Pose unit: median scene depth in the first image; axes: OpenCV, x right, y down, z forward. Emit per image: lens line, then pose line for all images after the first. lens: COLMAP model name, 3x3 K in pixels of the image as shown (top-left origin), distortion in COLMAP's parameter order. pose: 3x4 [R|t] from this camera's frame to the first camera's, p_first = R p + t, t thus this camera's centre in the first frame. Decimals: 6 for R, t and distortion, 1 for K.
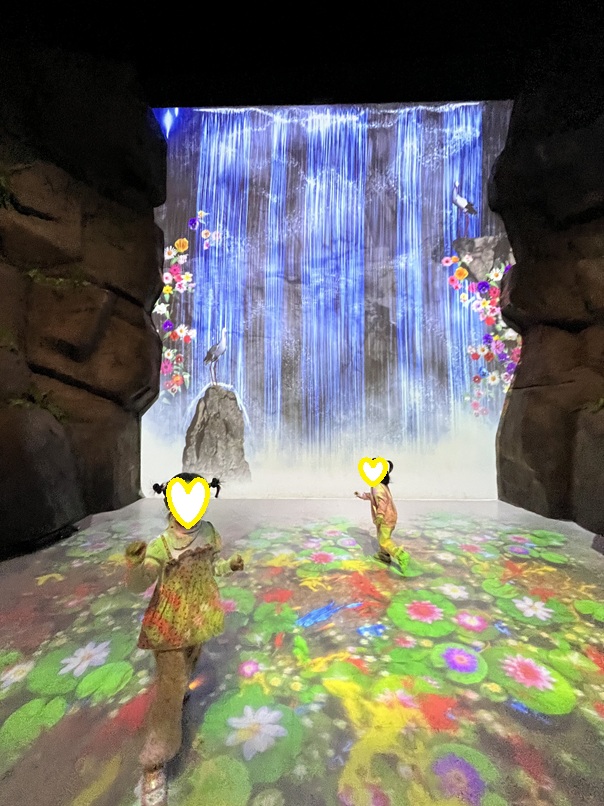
lens RADIAL K [[328.0, 0, 302.0], [0, 328.0, 403.0], [0, 0, 1]] dist [-0.001007, -0.000201]
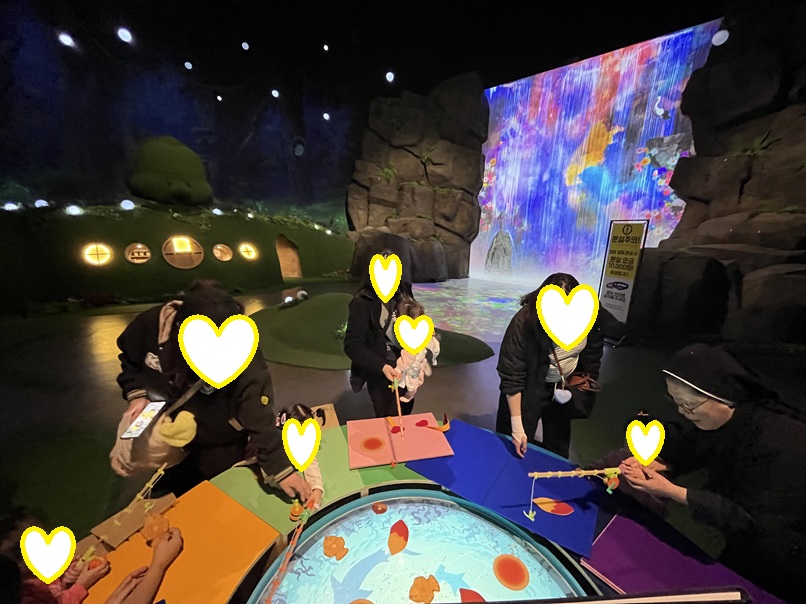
lens RADIAL K [[328.0, 0, 403.0], [0, 328.0, 302.0], [0, 0, 1]] dist [-0.001007, -0.000201]
pose [[0.719221, 0.171531, -0.673274, 0.824429], [-0.006116, 0.970570, 0.240740, -0.116826], [0.694754, -0.169028, 0.699104, -1.065052]]
